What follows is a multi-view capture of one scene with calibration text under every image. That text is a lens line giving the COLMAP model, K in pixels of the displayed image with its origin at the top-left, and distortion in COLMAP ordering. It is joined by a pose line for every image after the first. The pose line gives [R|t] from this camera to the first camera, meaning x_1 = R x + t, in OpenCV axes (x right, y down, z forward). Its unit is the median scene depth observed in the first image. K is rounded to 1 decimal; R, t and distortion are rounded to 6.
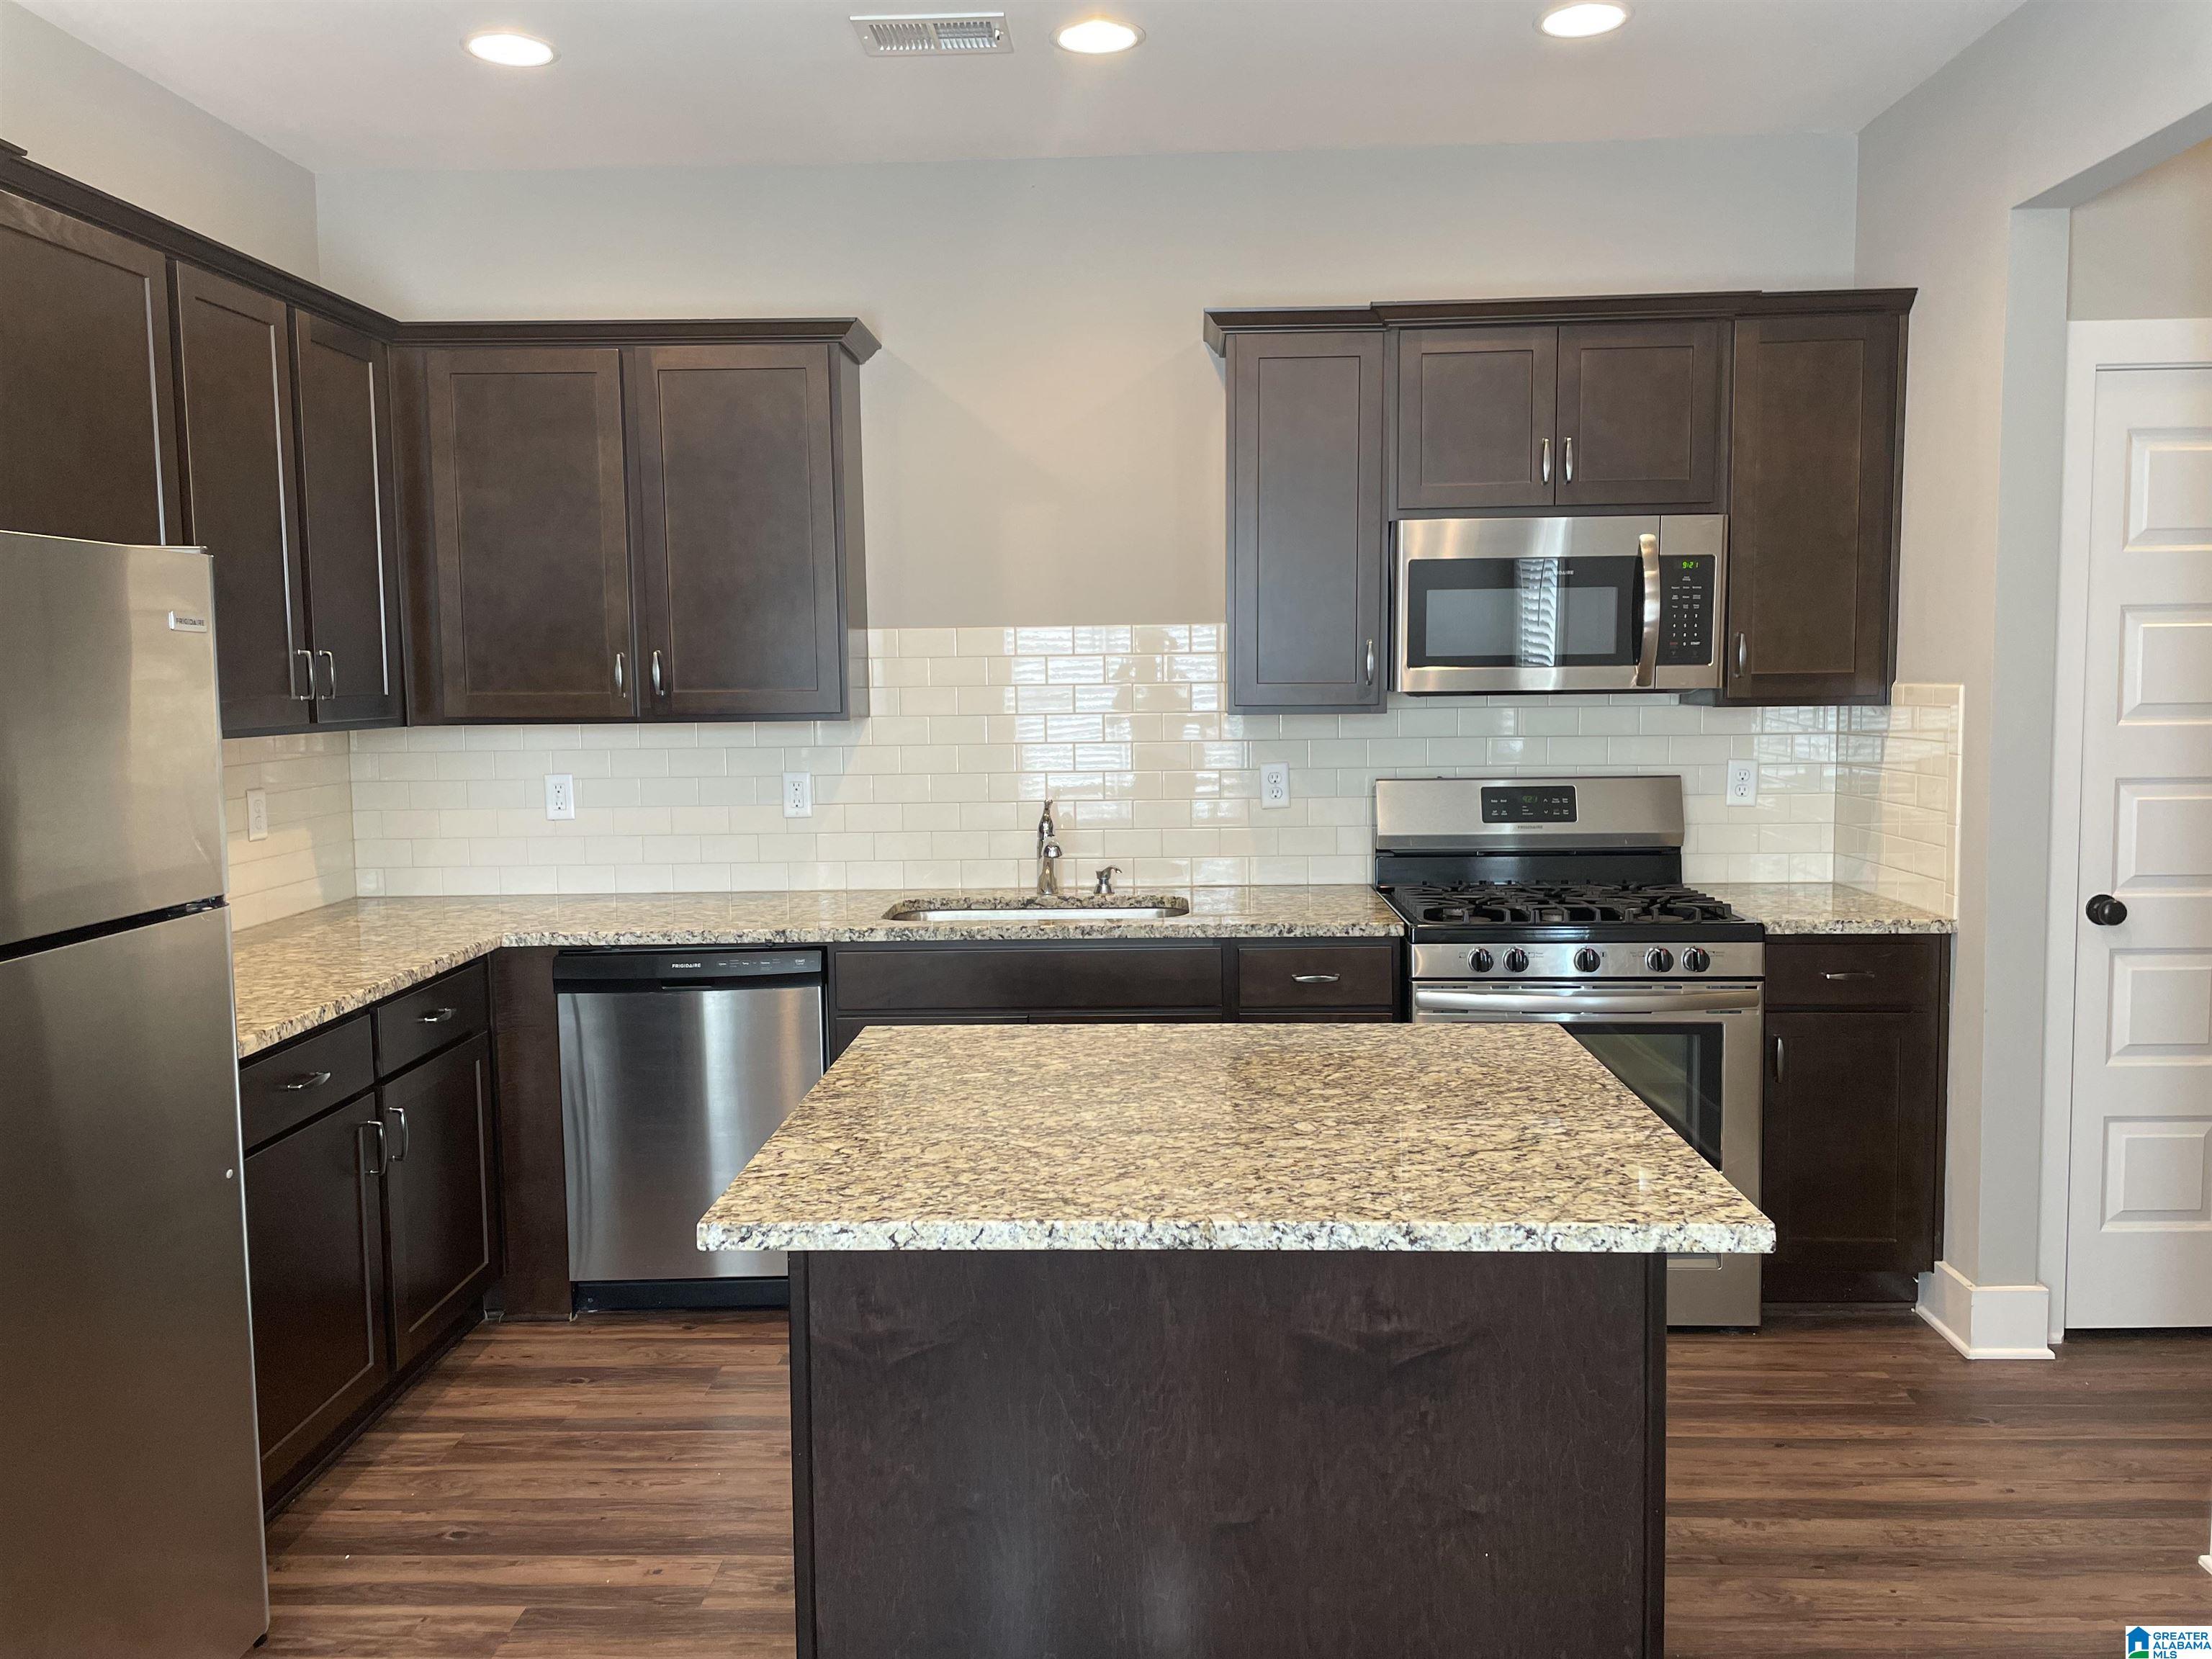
lens RADIAL K [[1668.7, 0, 1113.0], [0, 1668.7, 813.8], [0, 0, 1]] dist [0.096011, -0.118583]
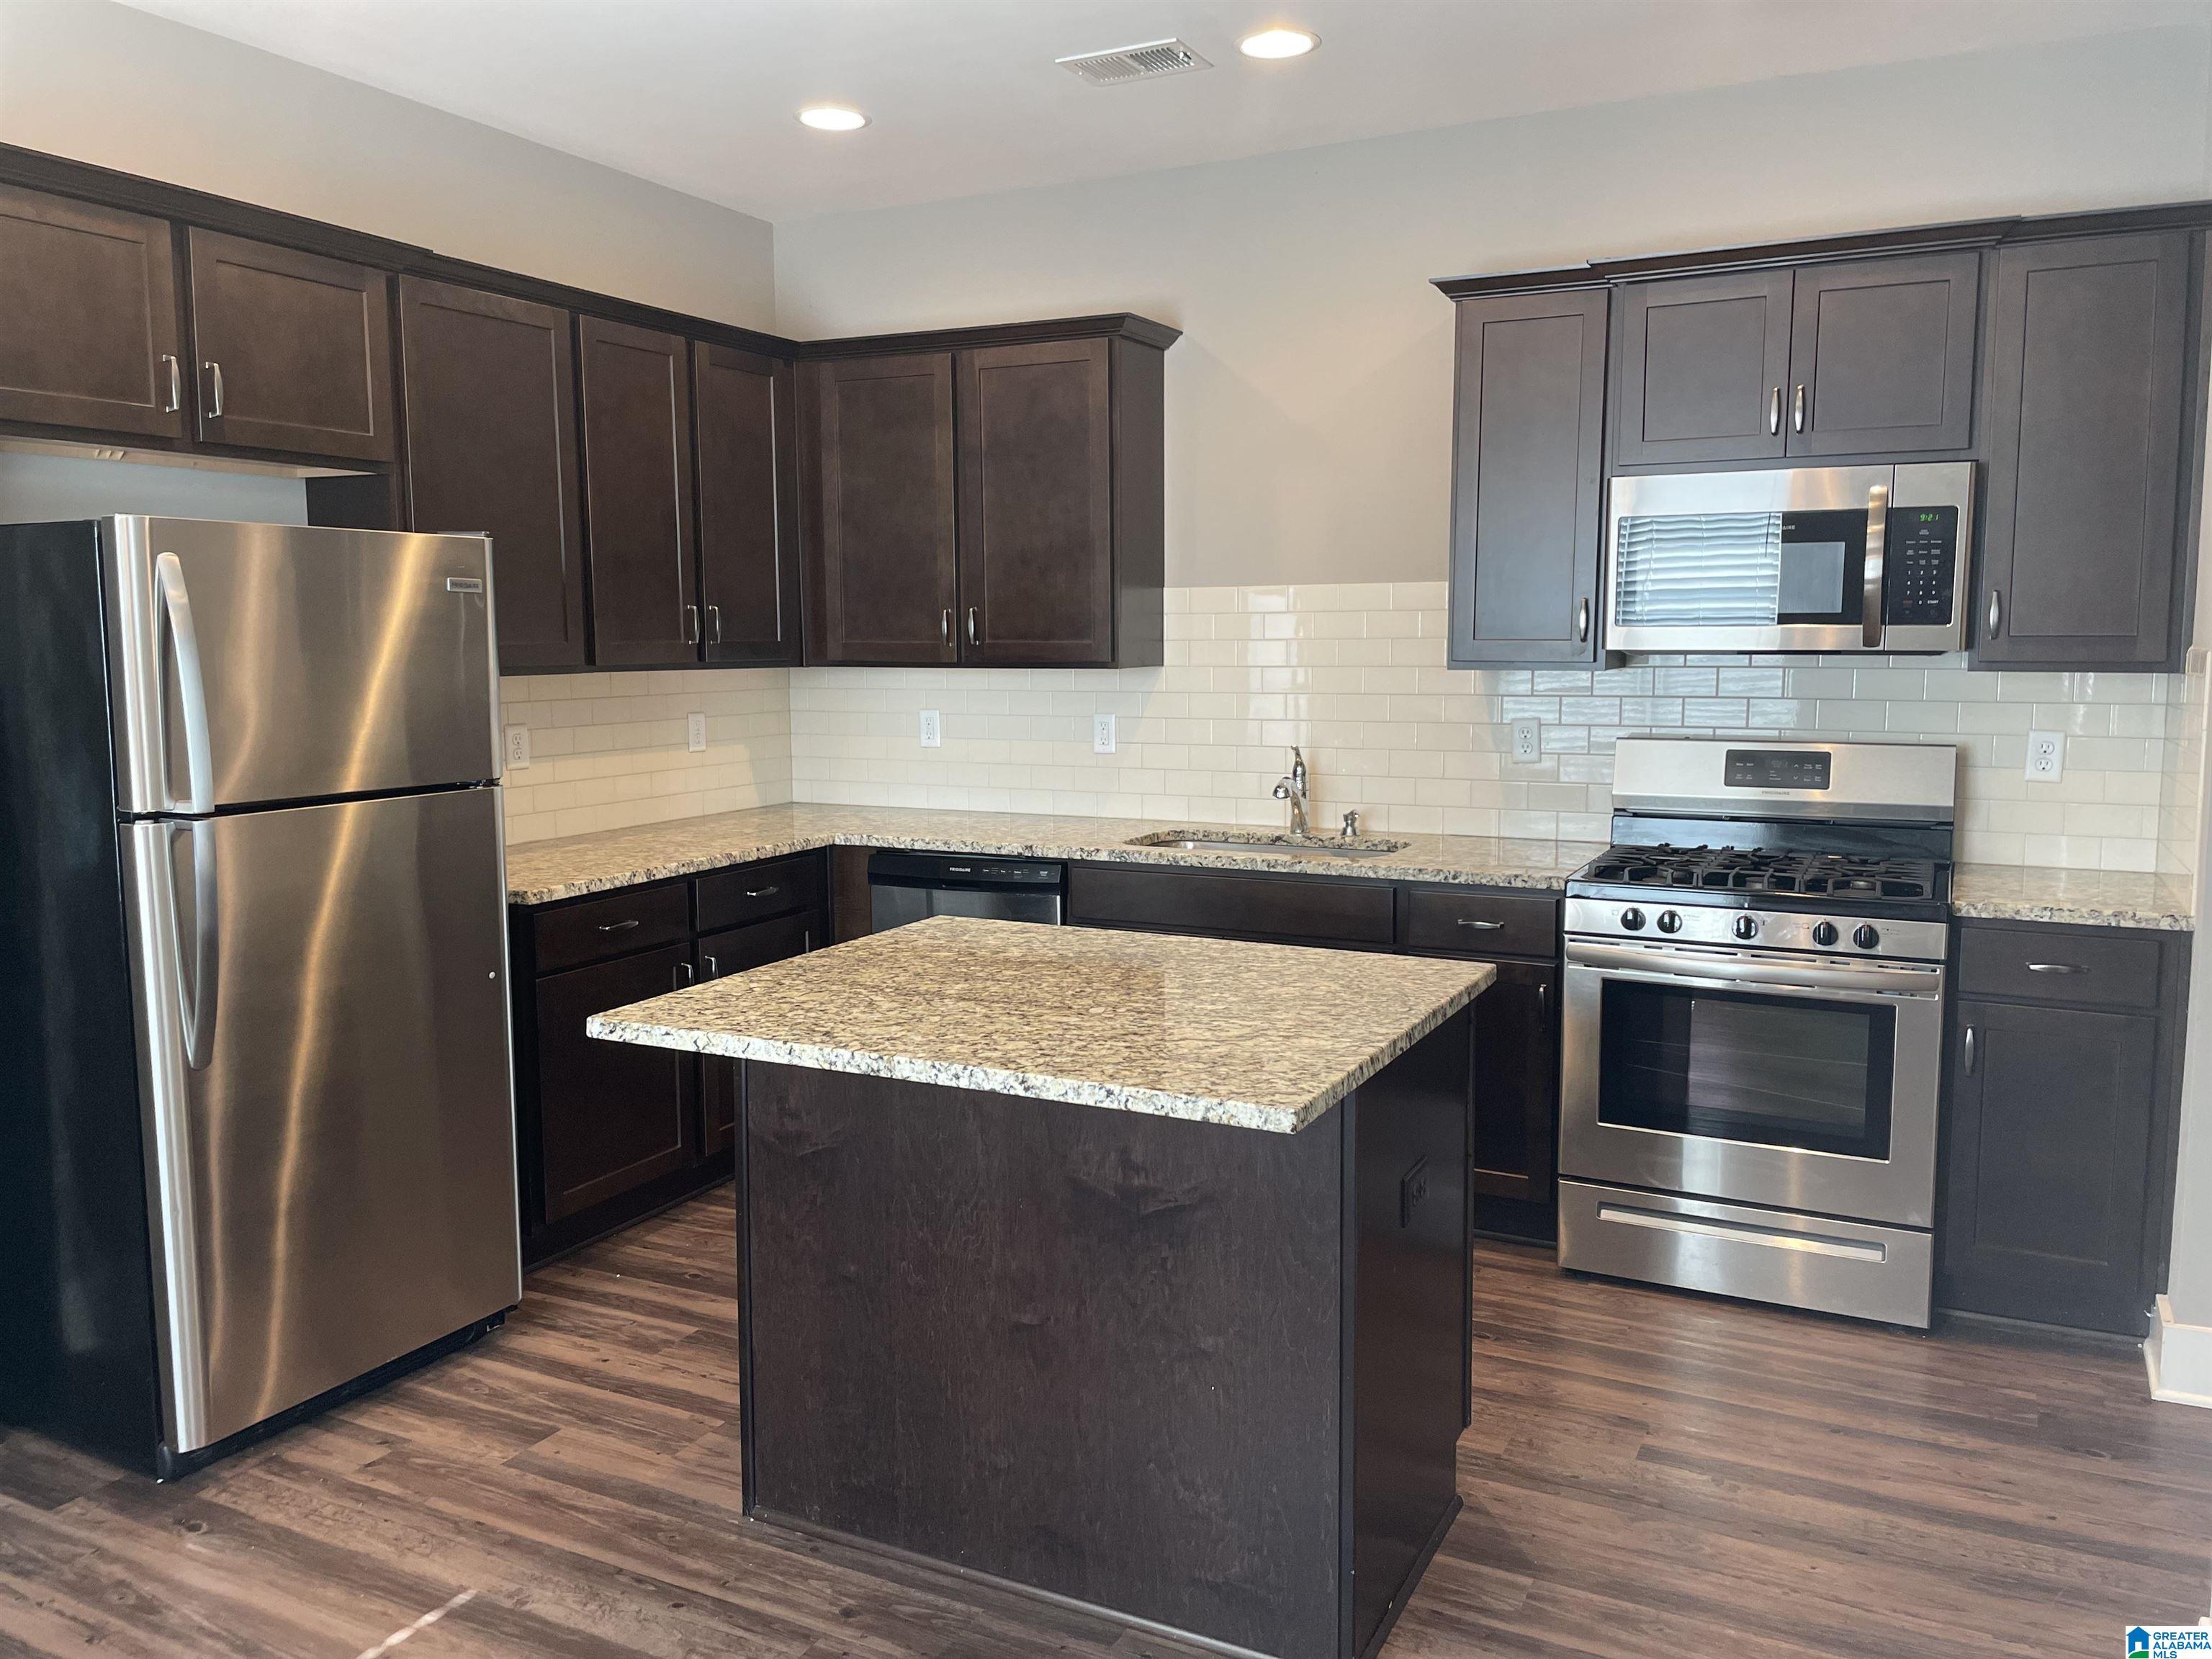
lens RADIAL K [[1668.7, 0, 1114.4], [0, 1668.7, 817.0], [0, 0, 1]] dist [0.096011, -0.118583]
pose [[0.908882, 0.056561, -0.413200, 0.415977], [-0.044644, 0.998263, 0.038447, 0.001956], [0.414657, -0.016497, 0.909828, -0.052213]]
